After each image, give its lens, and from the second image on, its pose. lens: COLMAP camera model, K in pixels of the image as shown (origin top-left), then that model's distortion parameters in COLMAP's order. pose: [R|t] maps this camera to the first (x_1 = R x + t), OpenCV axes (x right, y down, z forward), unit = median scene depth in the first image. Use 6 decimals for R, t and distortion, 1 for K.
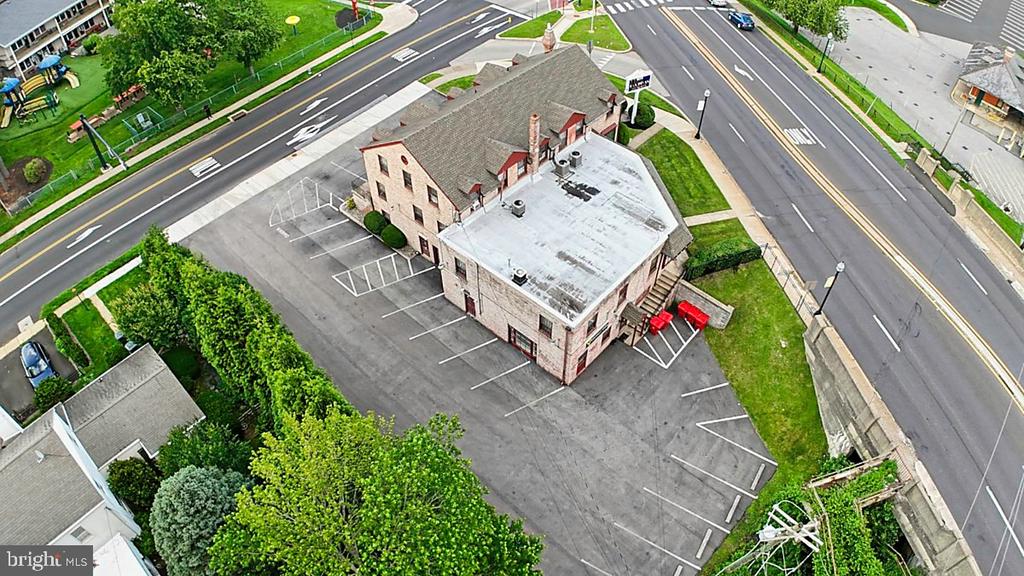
lens RADIAL K [[627.4, 0, 512.0], [0, 627.4, 288.0], [0, 0, 1]] dist [-0.185250, 0.022795]
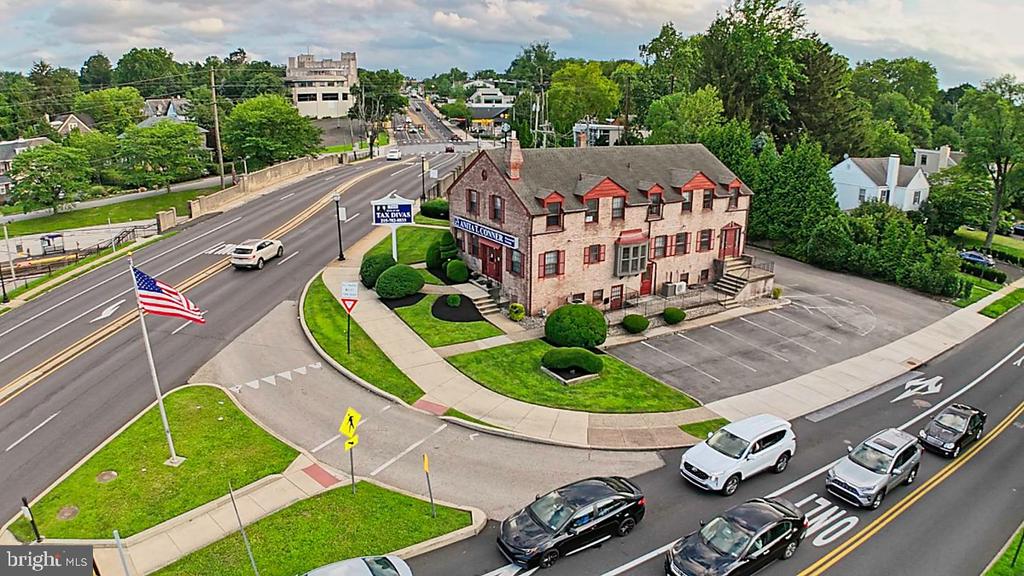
lens RADIAL K [[627.4, 0, 512.0], [0, 627.4, 288.0], [0, 0, 1]] dist [-0.185250, 0.022795]
pose [[-0.957977, -0.089017, 0.272683, -0.121556], [0.208469, 0.436913, 0.875013, -0.828373], [-0.197030, 0.895088, -0.399995, 1.224842]]
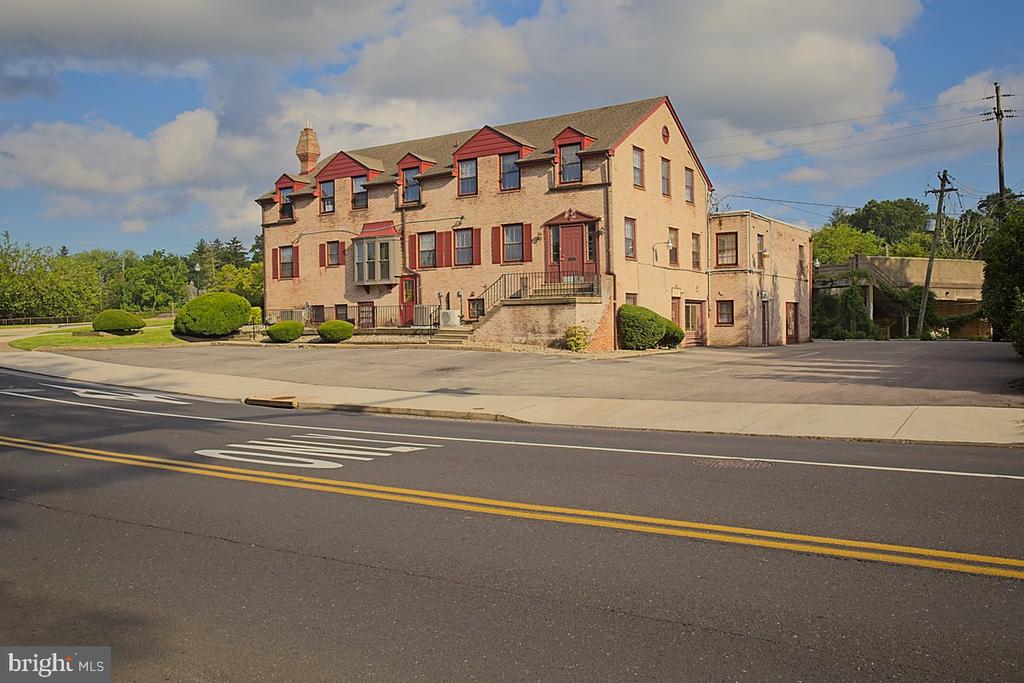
lens RADIAL K [[840.2, 0, 512.0], [0, 840.2, 341.5], [0, 0, 1]] dist [-0.005695, 0.012083]
pose [[-0.152765, -0.017905, 0.988100, -0.687928], [0.742973, 0.657205, 0.126776, -0.205282], [-0.651655, 0.753499, -0.087095, 0.940748]]
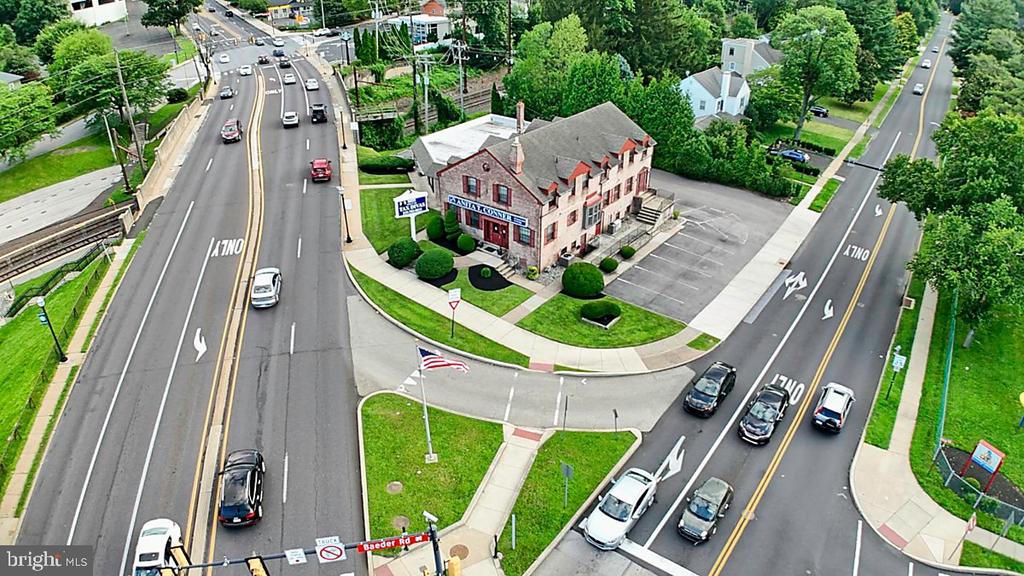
lens RADIAL K [[627.4, 0, 512.0], [0, 627.4, 288.0], [0, 0, 1]] dist [-0.185250, 0.022795]
pose [[-0.996682, 0.040904, -0.070368, 0.120811], [-0.060662, 0.203116, 0.977274, -1.080127], [0.054267, 0.978300, -0.199961, 1.184134]]
